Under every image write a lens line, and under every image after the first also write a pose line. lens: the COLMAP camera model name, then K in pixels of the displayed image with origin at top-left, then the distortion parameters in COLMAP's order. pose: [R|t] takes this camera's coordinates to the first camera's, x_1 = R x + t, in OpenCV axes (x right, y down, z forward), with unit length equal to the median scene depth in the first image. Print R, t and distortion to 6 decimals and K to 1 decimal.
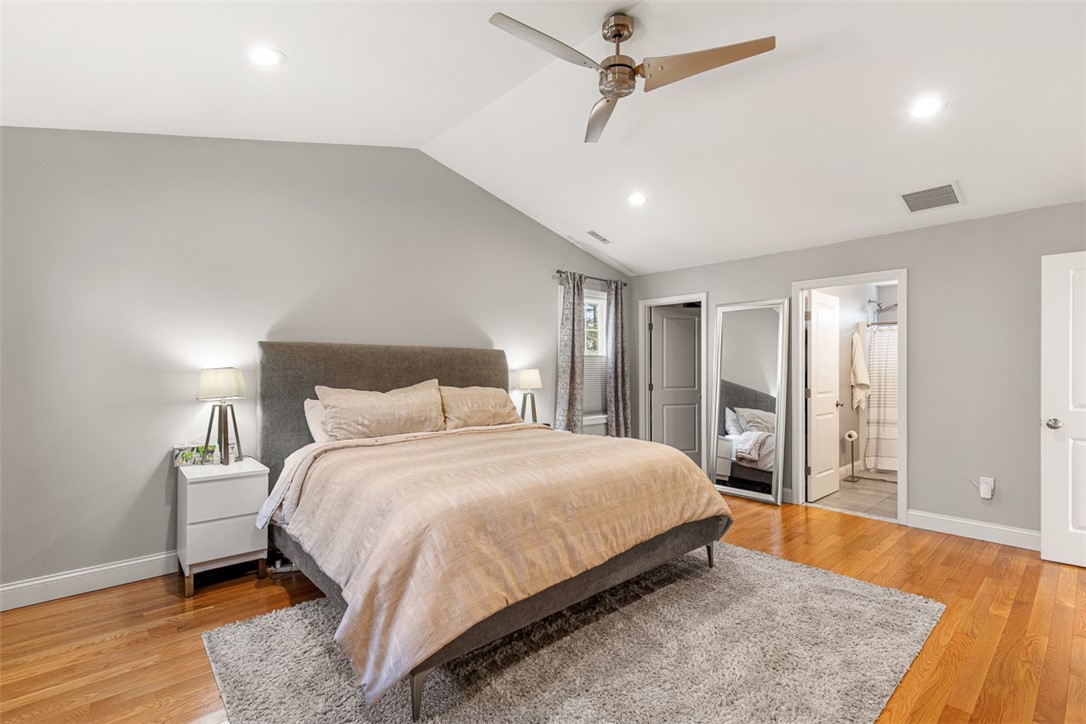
lens RADIAL K [[496.2, 0, 542.6], [0, 496.2, 373.4], [0, 0, 1]] dist [0.001089, 0.000025]
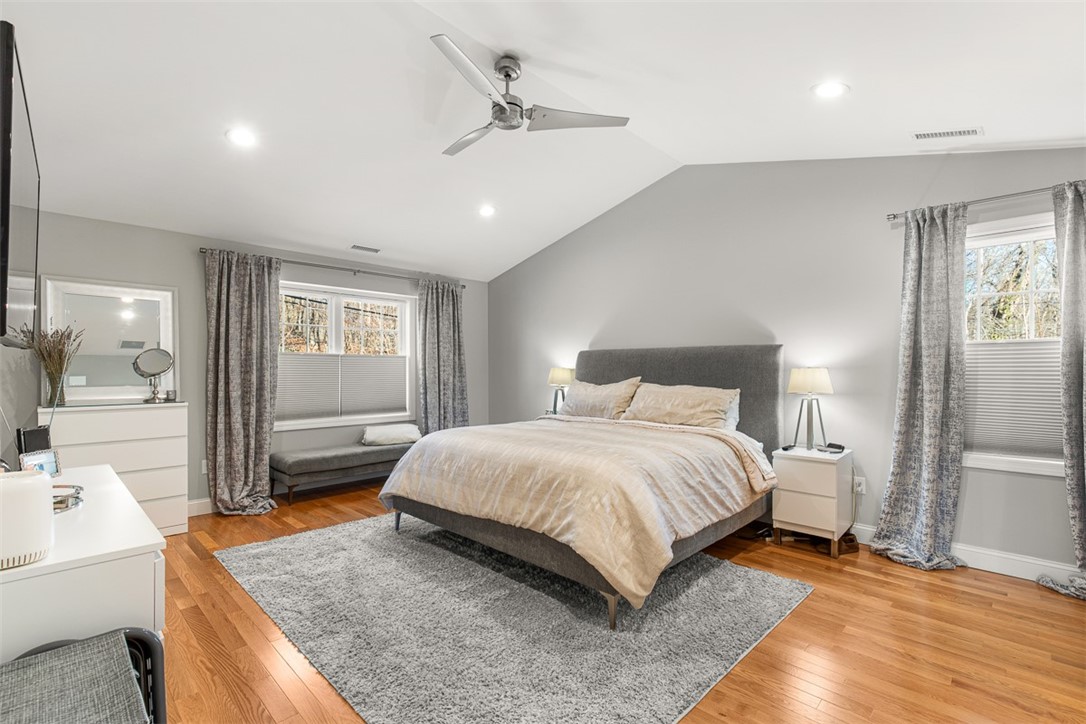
lens RADIAL K [[493.4, 0, 543.0], [0, 493.4, 362.0], [0, 0, 1]] dist [0.000380, -0.000153]
pose [[0.056833, -0.012998, -0.998299, 0.956588], [-0.001363, 0.999913, -0.013097, -0.007573], [0.998383, 0.002105, 0.056810, 0.742216]]
